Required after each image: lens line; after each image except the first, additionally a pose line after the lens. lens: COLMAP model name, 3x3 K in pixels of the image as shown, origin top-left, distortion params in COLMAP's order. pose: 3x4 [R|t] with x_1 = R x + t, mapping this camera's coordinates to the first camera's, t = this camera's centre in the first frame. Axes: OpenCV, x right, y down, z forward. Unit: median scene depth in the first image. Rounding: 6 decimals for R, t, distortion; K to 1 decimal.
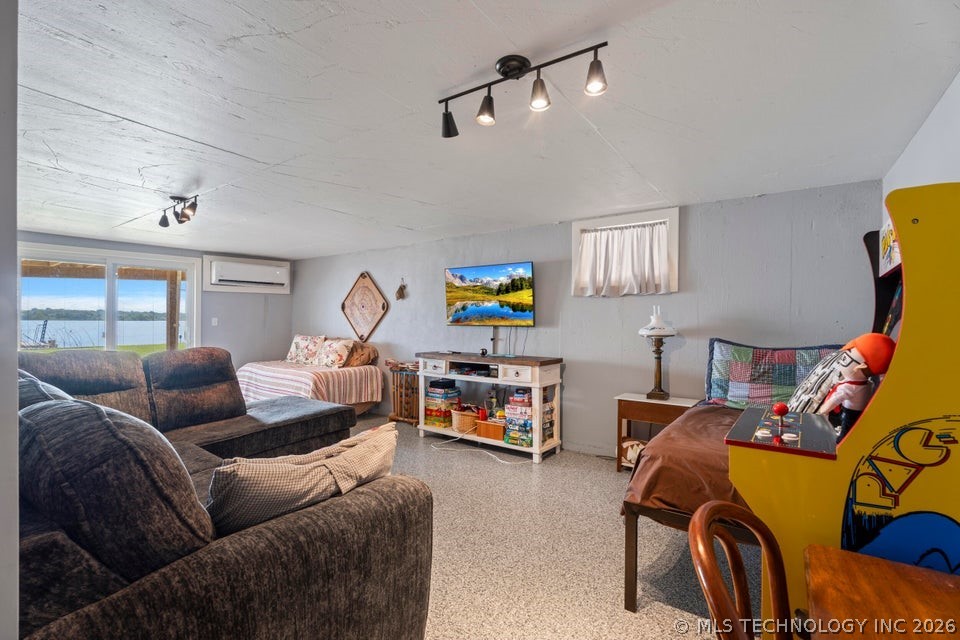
lens RADIAL K [[437.4, 0, 479.6], [0, 437.4, 319.7], [0, 0, 1]] dist [0.004120, -0.001098]
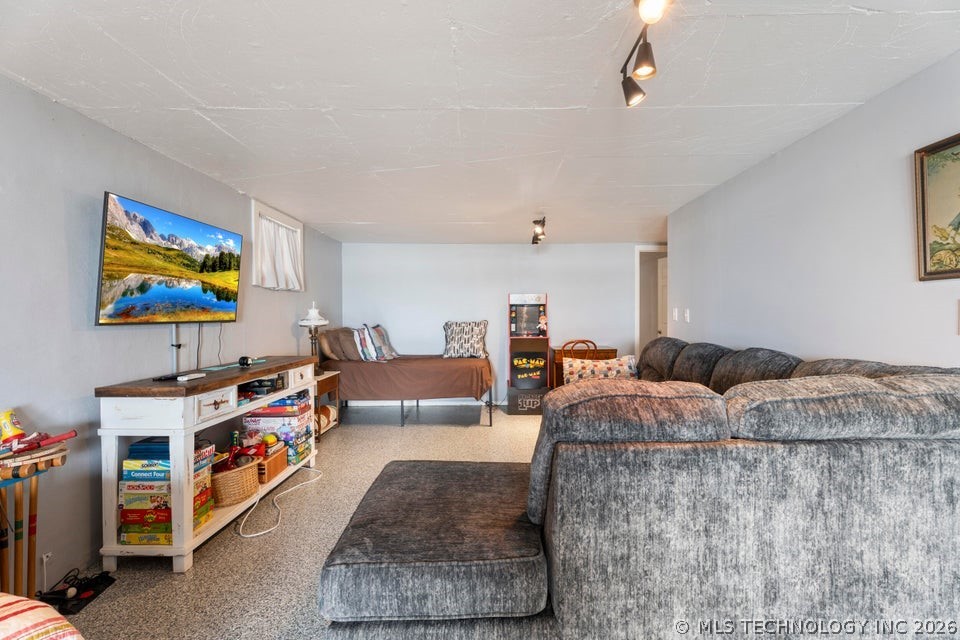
lens RADIAL K [[437.4, 0, 480.8], [0, 437.4, 315.2], [0, 0, 1]] dist [0.004120, -0.001098]
pose [[-0.580301, -0.003991, 0.814392, -0.683262], [-0.001746, 0.999992, 0.003656, 0.001771], [-0.814400, 0.000700, -0.580303, 1.022723]]
